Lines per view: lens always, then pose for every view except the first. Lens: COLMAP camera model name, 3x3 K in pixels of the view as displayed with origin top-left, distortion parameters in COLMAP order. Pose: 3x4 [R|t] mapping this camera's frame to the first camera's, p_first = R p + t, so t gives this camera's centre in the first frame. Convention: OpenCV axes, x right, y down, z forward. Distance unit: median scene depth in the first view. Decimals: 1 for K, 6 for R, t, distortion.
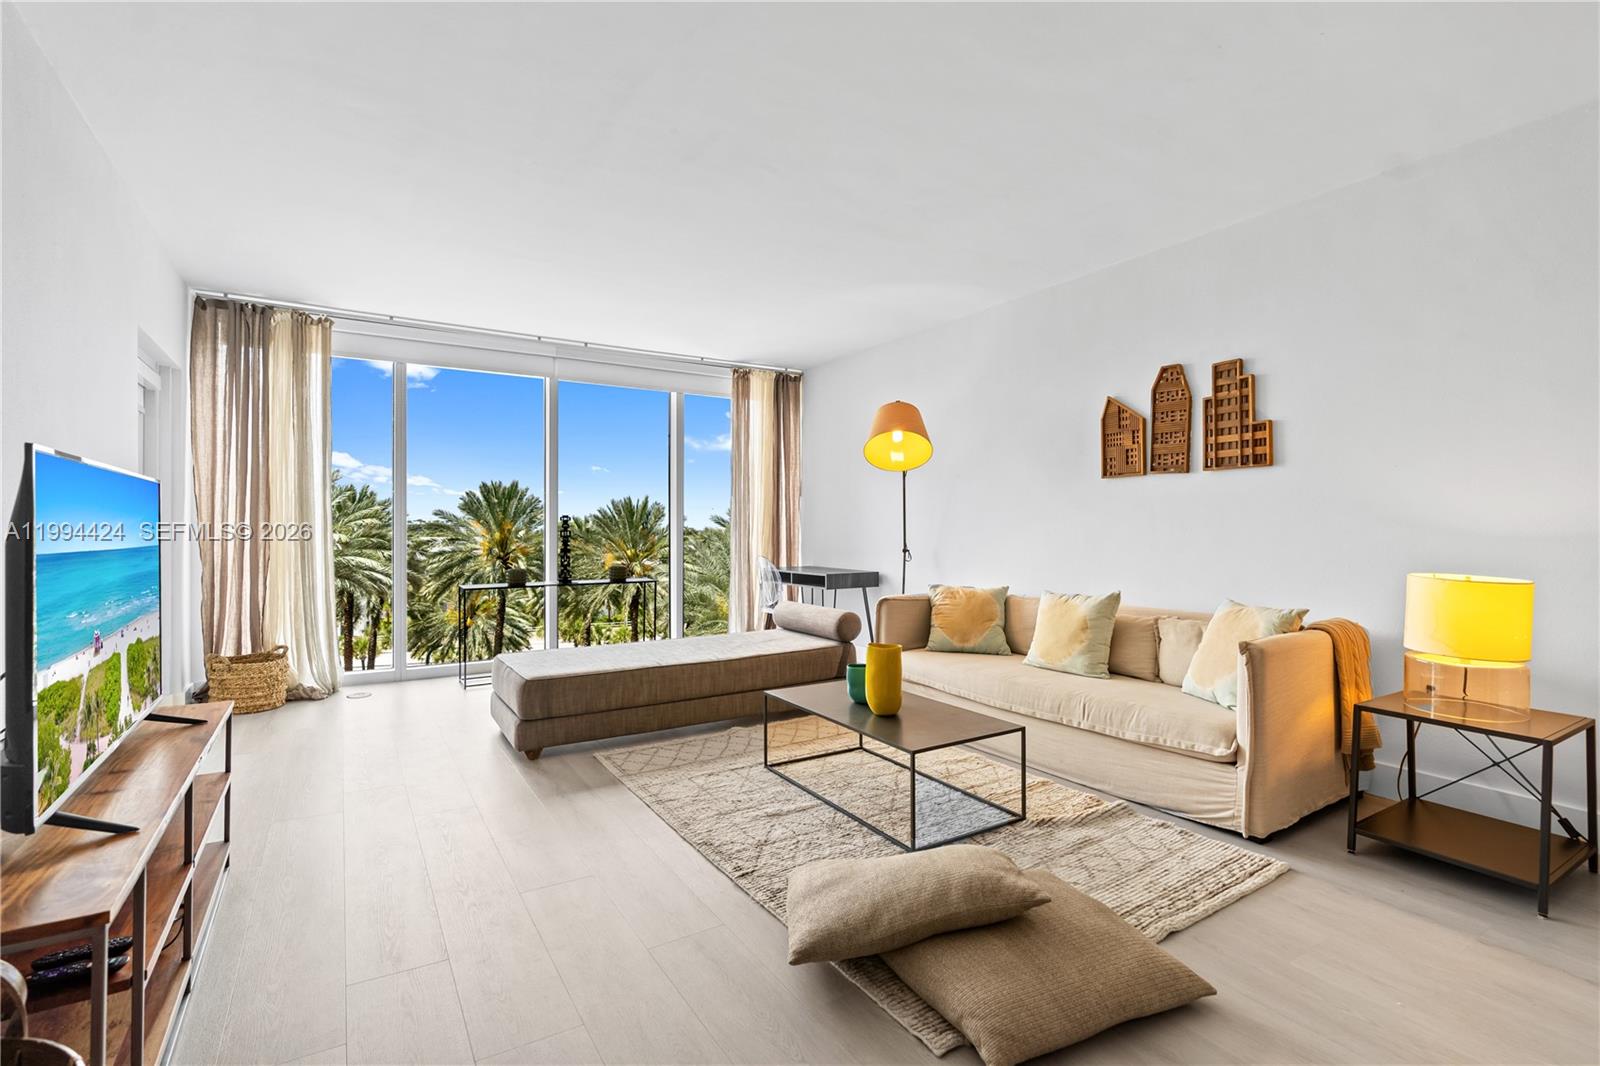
lens RADIAL K [[730.8, 0, 800.9], [0, 730.8, 526.9], [0, 0, 1]] dist [-0.012332, 0.000465]
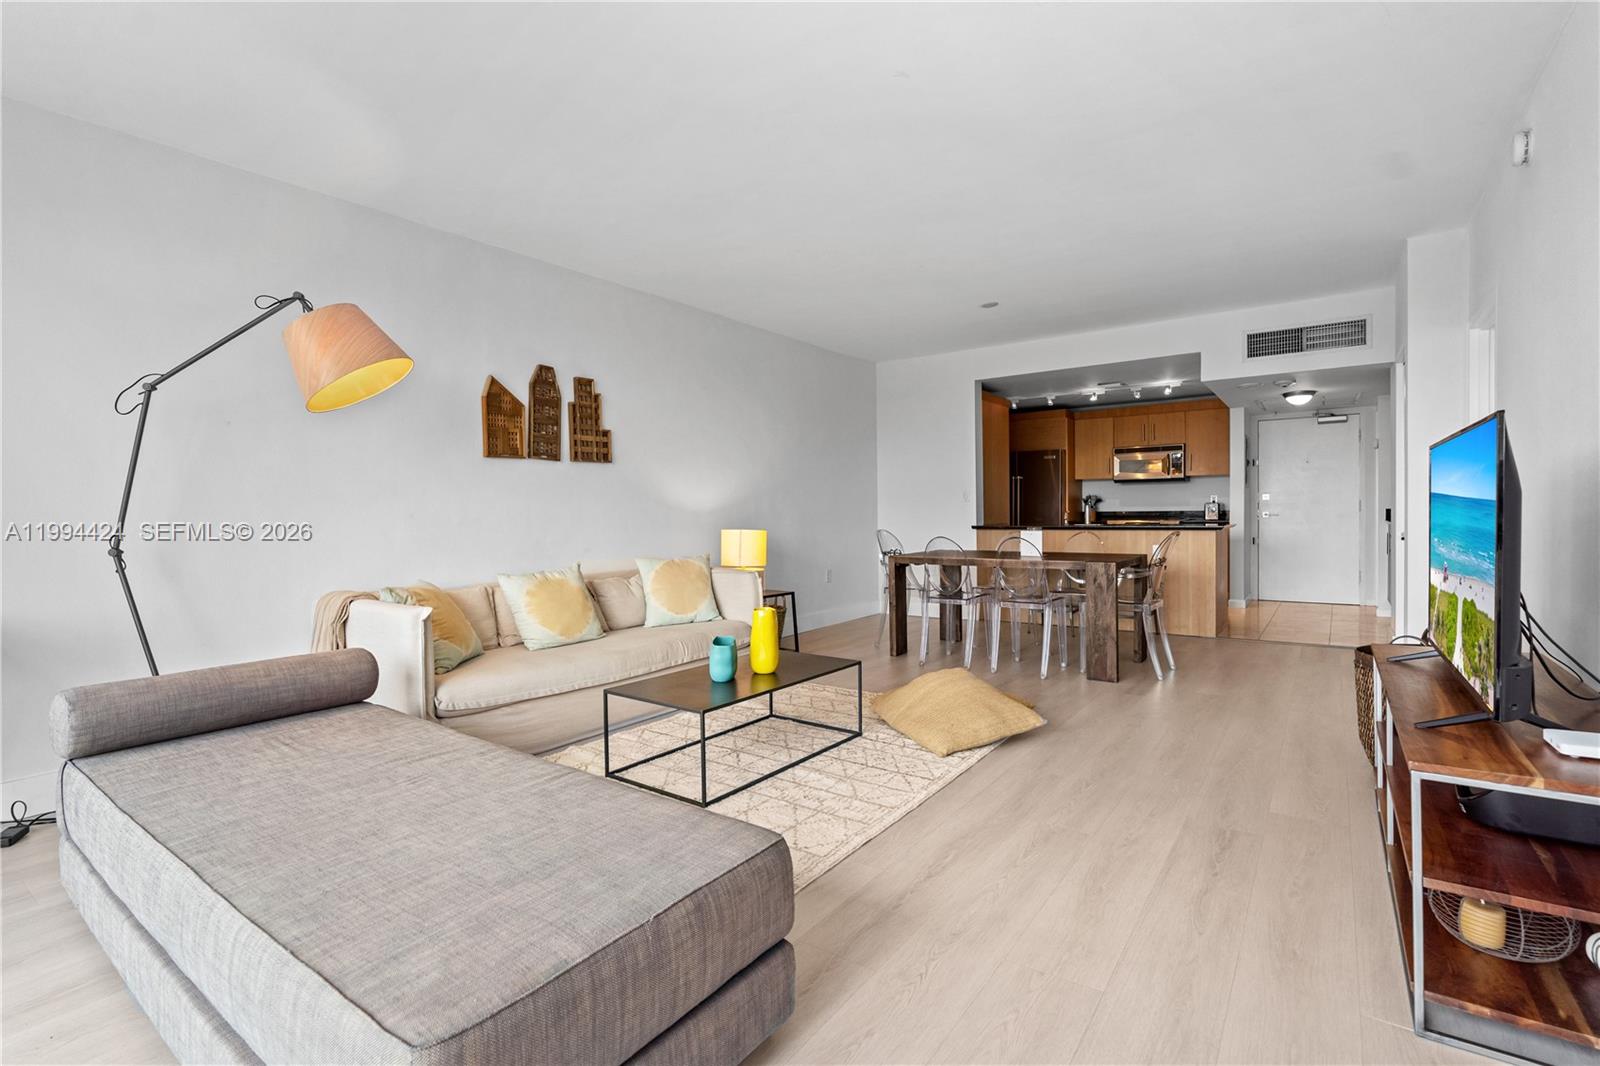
lens RADIAL K [[740.1, 0, 800.0], [0, 740.1, 533.0], [0, 0, 1]] dist [-0.003393, 0.000090]
pose [[-0.370400, -0.020614, 0.928644, -0.583373], [0.012410, 0.999555, 0.027138, 0.011899], [-0.928789, 0.021577, -0.369979, 0.853716]]
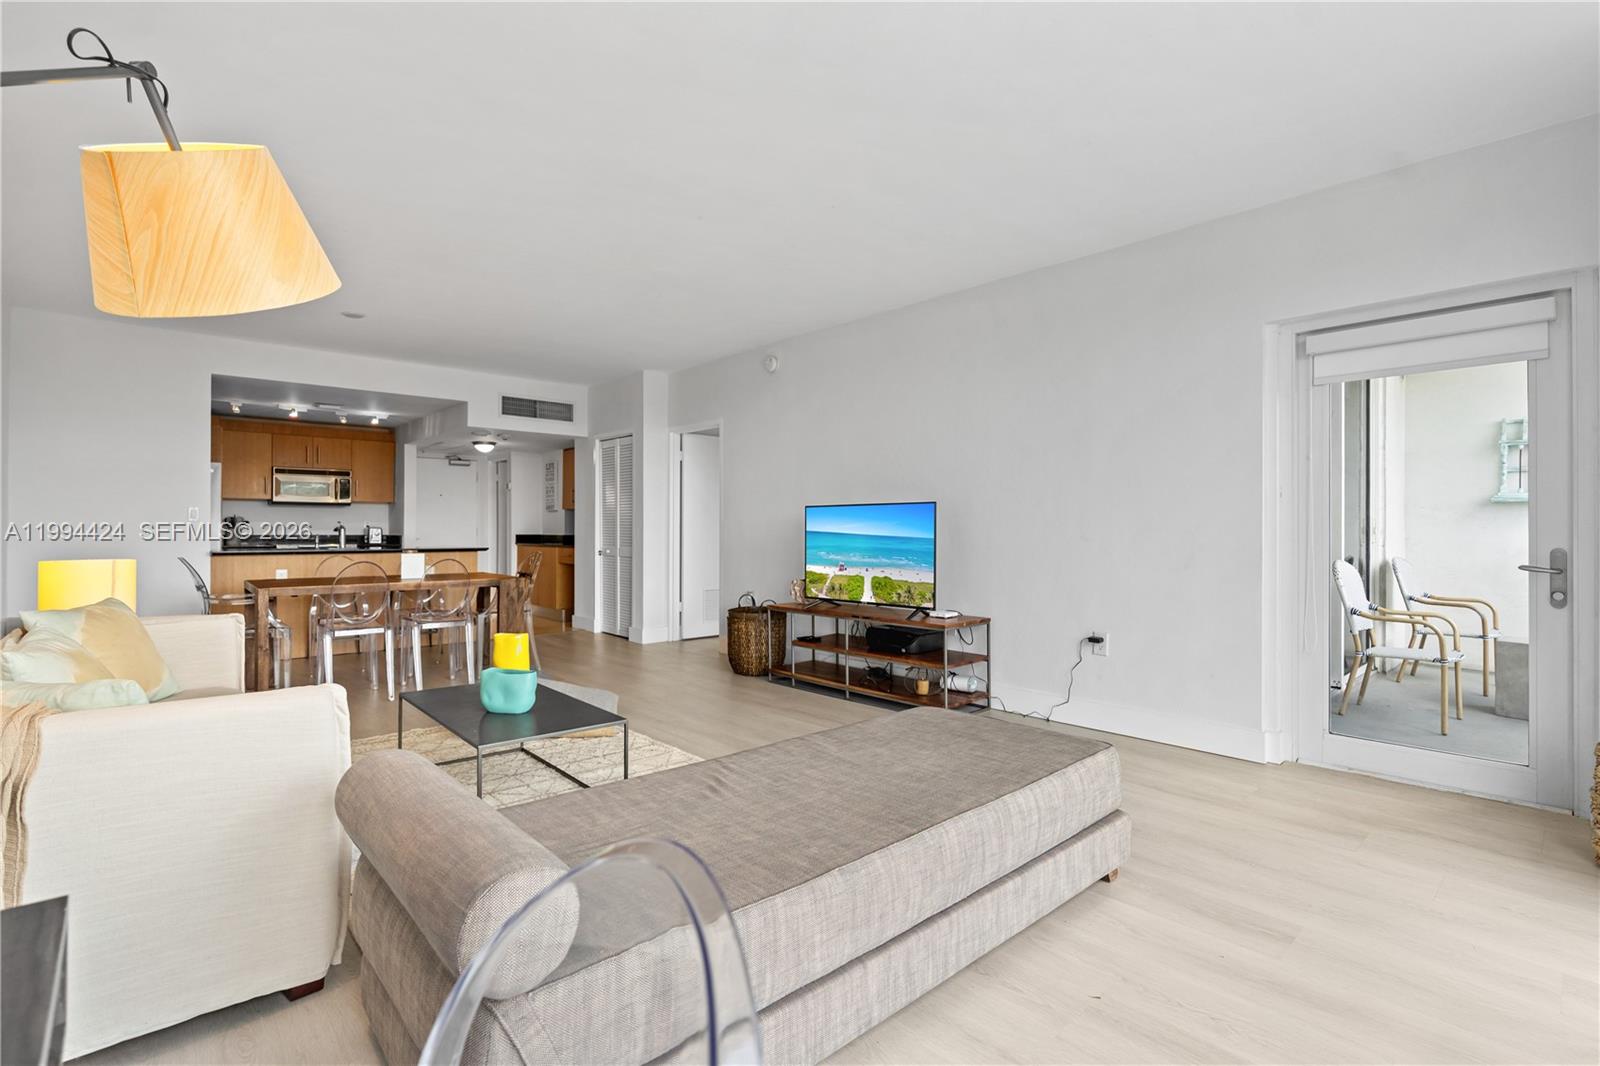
lens RADIAL K [[740.1, 0, 800.0], [0, 740.1, 533.0], [0, 0, 1]] dist [-0.003393, 0.000090]
pose [[-0.984208, 0.001134, -0.177011, -0.060706], [0.000535, 0.999994, 0.003429, 0.008044], [0.177014, 0.003280, -0.984203, 1.339079]]
